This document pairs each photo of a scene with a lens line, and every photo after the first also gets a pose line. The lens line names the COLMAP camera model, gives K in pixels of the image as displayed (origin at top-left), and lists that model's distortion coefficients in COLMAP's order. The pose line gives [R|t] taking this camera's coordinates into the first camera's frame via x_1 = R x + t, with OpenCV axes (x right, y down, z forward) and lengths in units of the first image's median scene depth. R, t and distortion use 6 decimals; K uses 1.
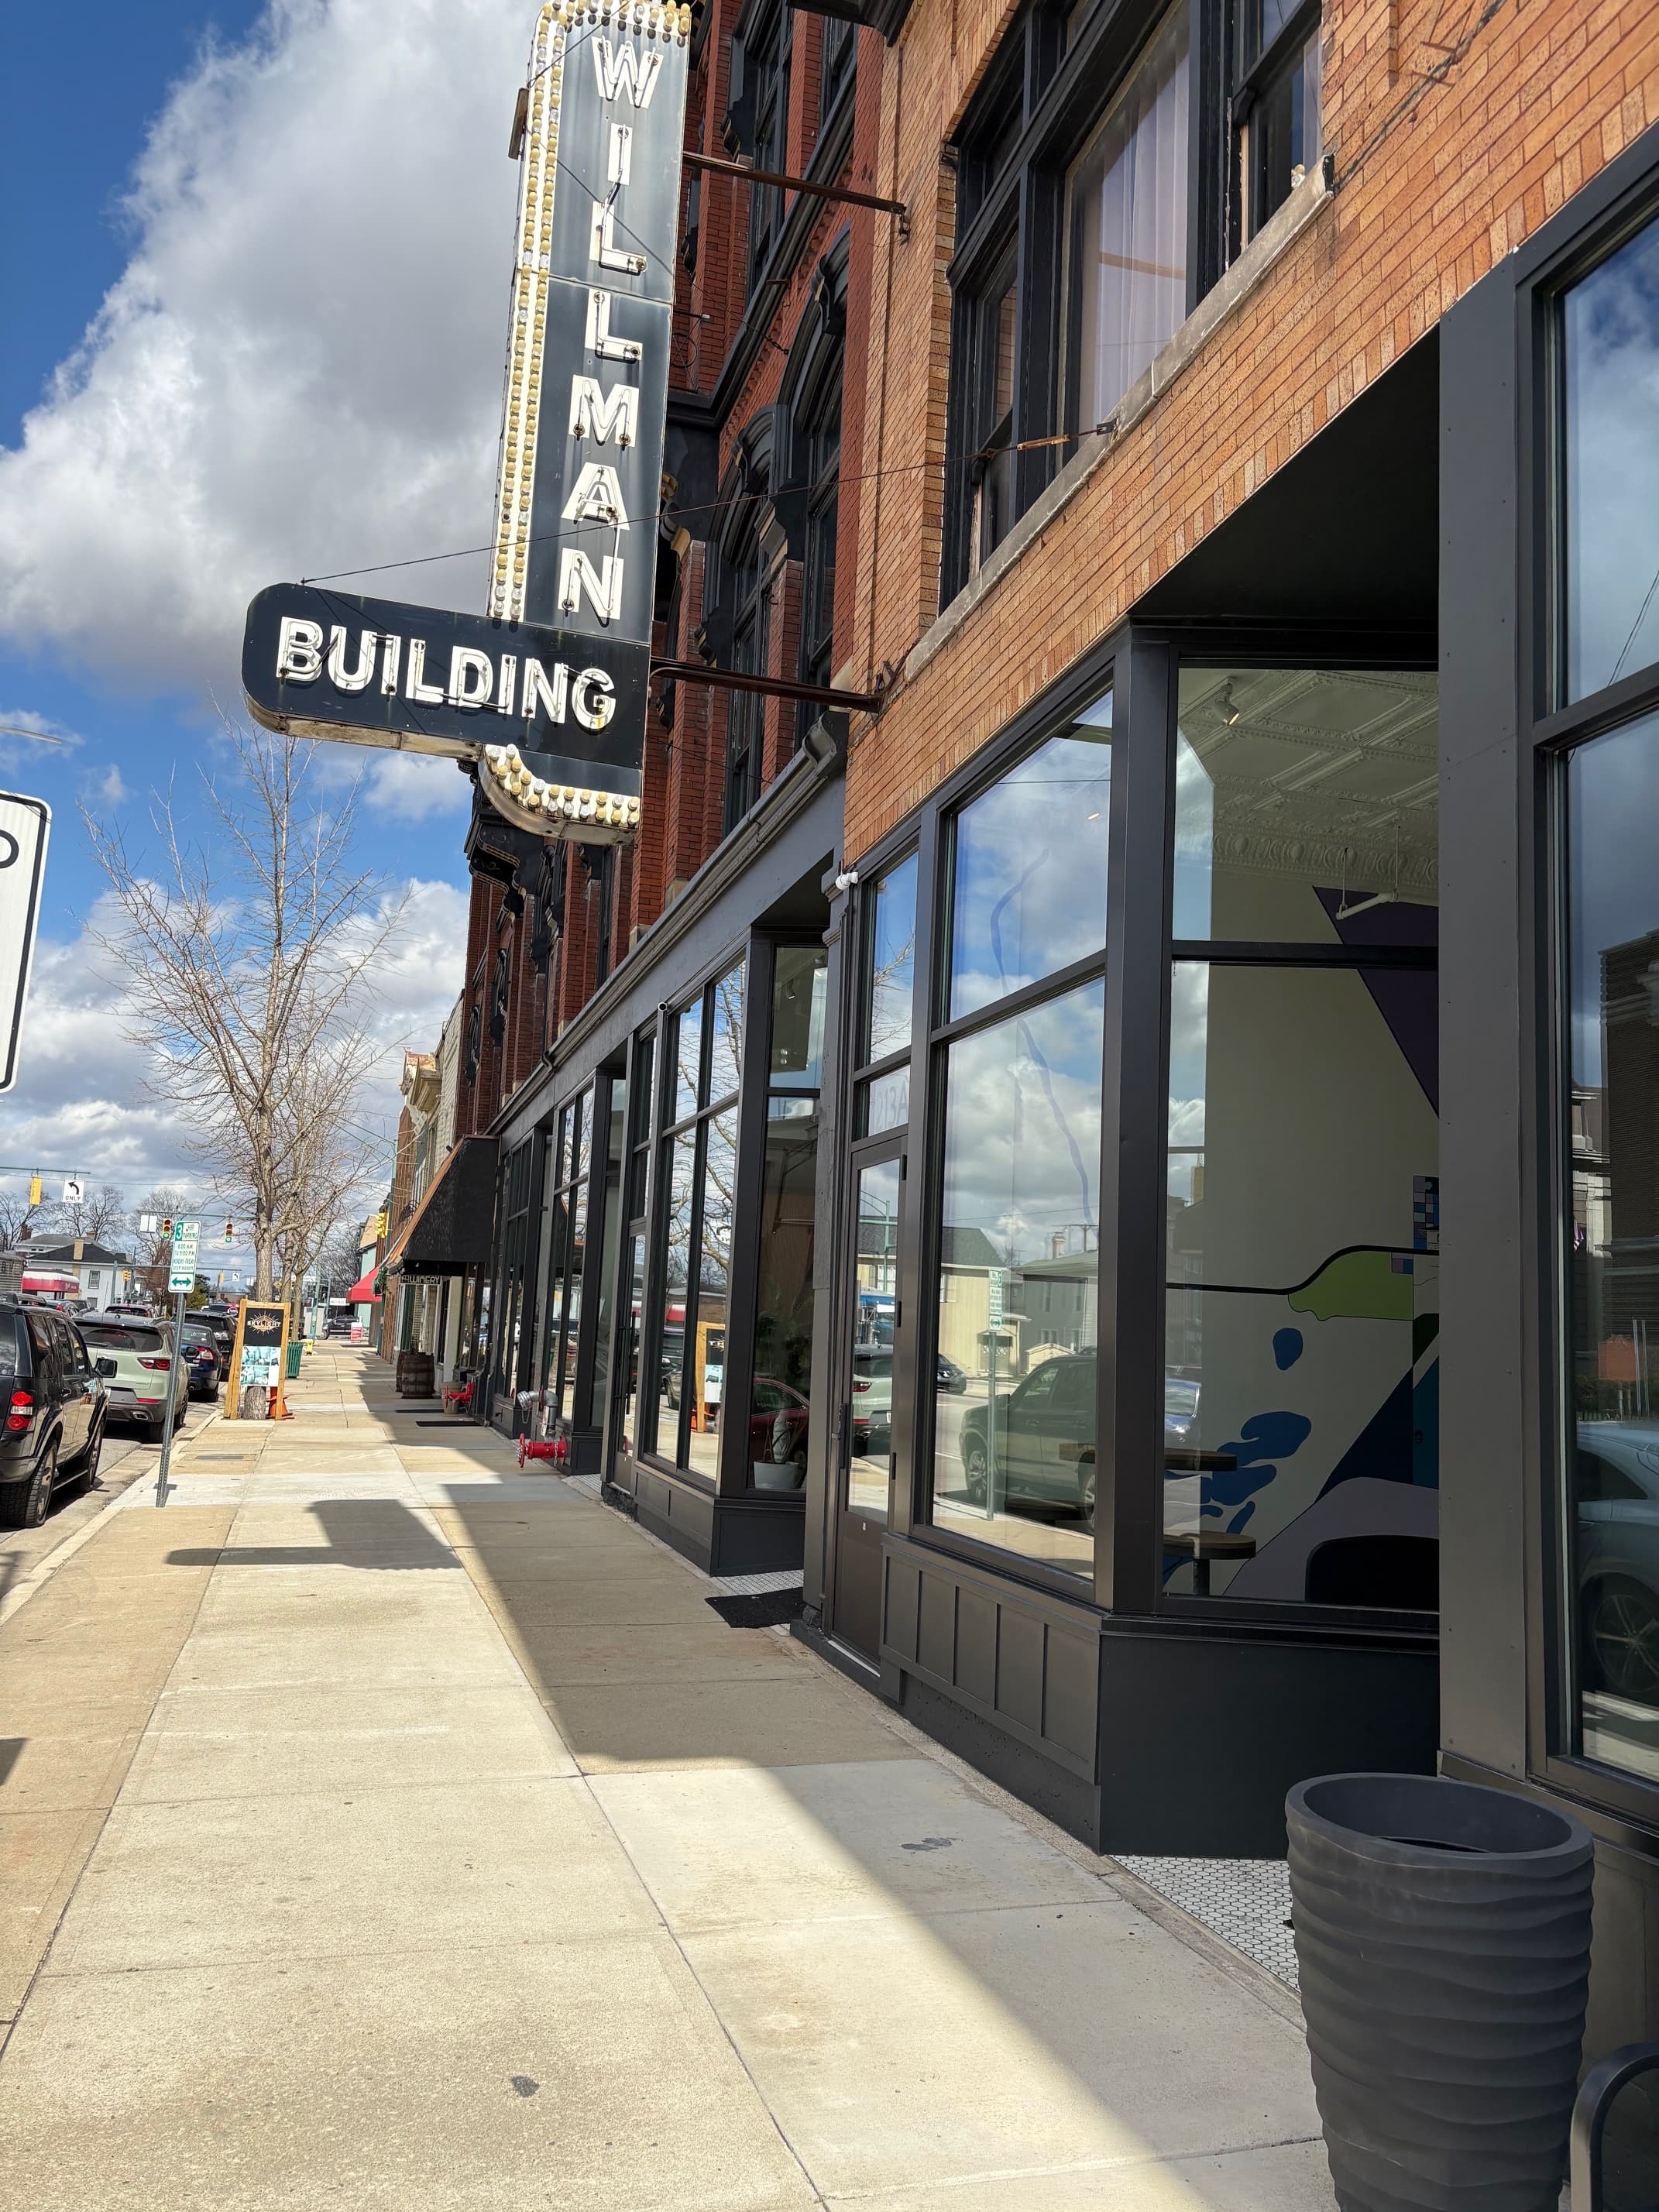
lens RADIAL K [[1693.8, 0, 857.1], [0, 1693.8, 1106.7], [0, 0, 1]] dist [0.095480, -0.186689]
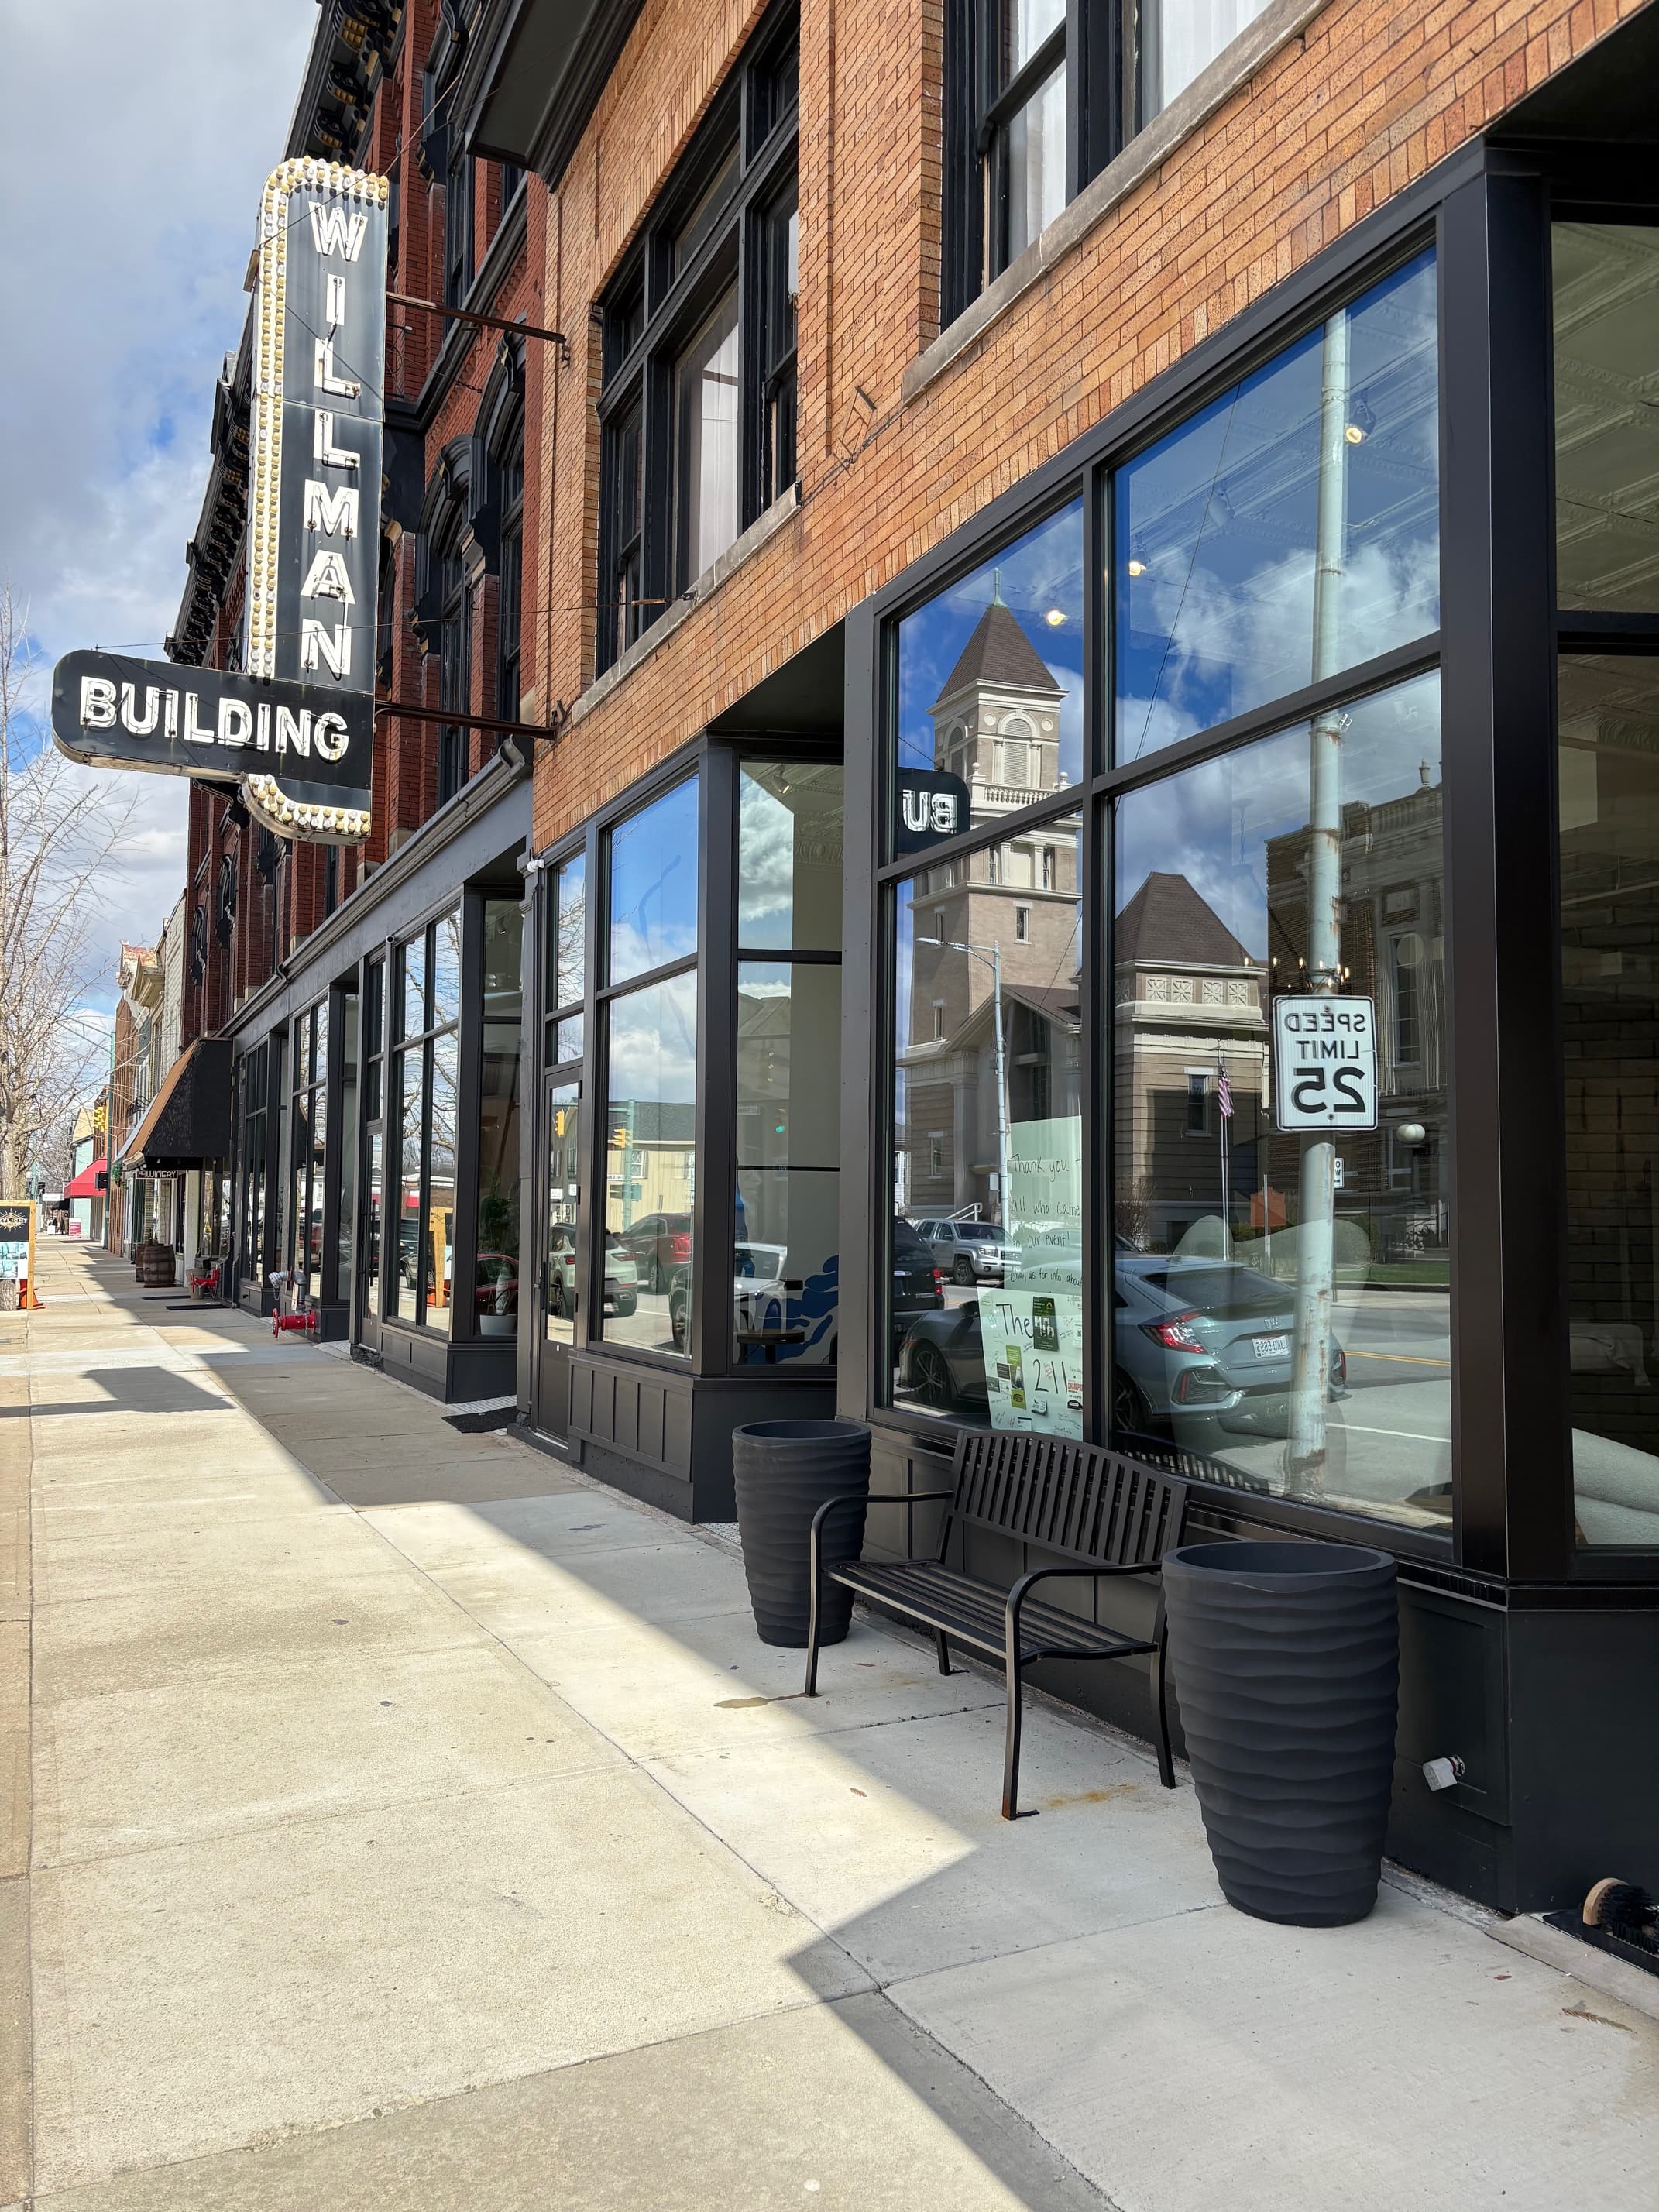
lens RADIAL K [[1648.4, 0, 829.5], [0, 1648.4, 1106.0], [0, 0, 1]] dist [0.035468, -0.045666]
pose [[0.989341, -0.024808, 0.143487, 0.033461], [0.014591, 0.997310, 0.071827, -0.039607], [-0.144883, -0.068968, 0.987042, -0.317989]]
